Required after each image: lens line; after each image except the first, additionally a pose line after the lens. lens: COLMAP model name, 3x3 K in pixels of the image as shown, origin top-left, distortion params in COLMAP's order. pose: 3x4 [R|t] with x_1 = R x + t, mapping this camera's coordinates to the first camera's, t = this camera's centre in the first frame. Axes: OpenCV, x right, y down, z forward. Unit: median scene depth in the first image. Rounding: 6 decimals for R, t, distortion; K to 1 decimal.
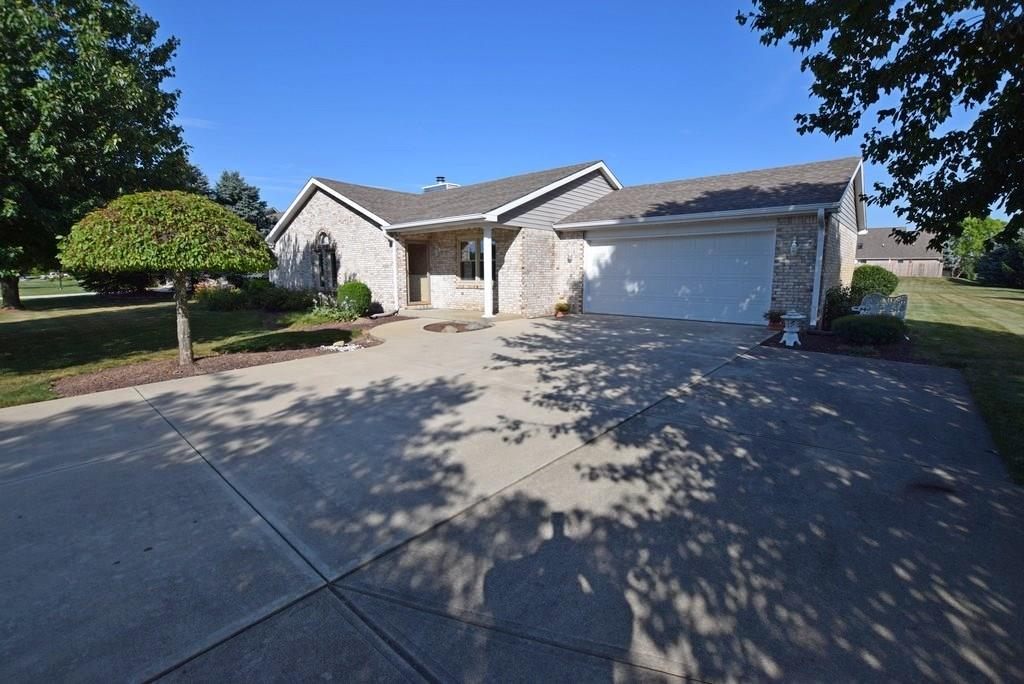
lens RADIAL K [[451.4, 0, 515.3], [0, 451.4, 341.8], [0, 0, 1]] dist [-0.032749, 0.004074]
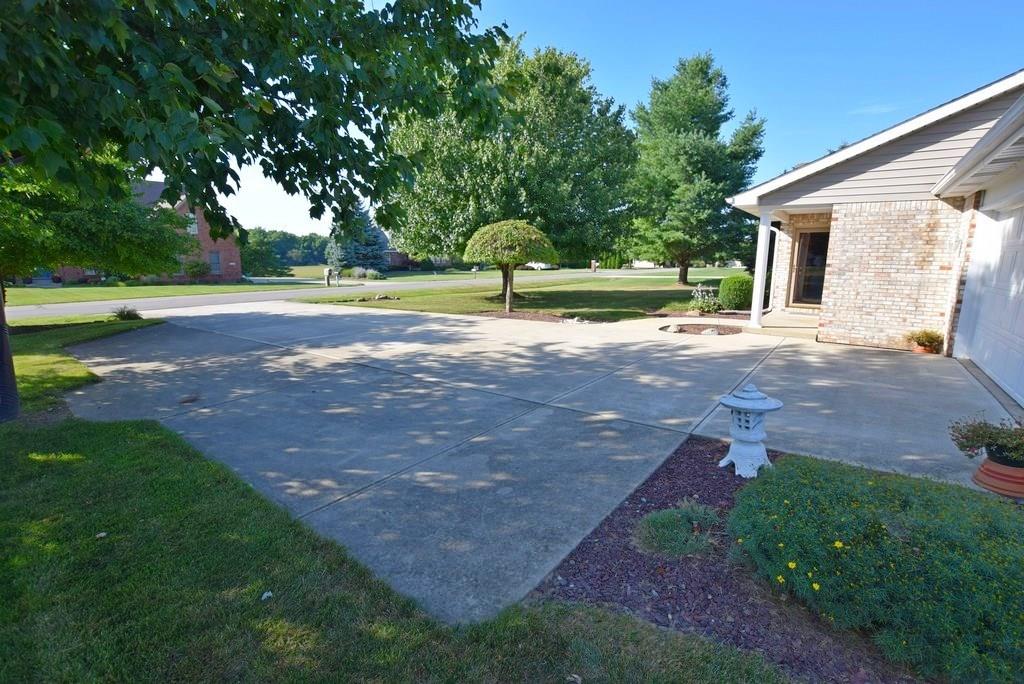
lens RADIAL K [[451.4, 0, 515.3], [0, 451.4, 341.8], [0, 0, 1]] dist [-0.032749, 0.004074]
pose [[0.079568, 0.187648, -0.979008, 0.597441], [-0.144017, 0.973982, 0.174980, -0.095278], [0.986371, 0.127071, 0.104523, 0.454029]]
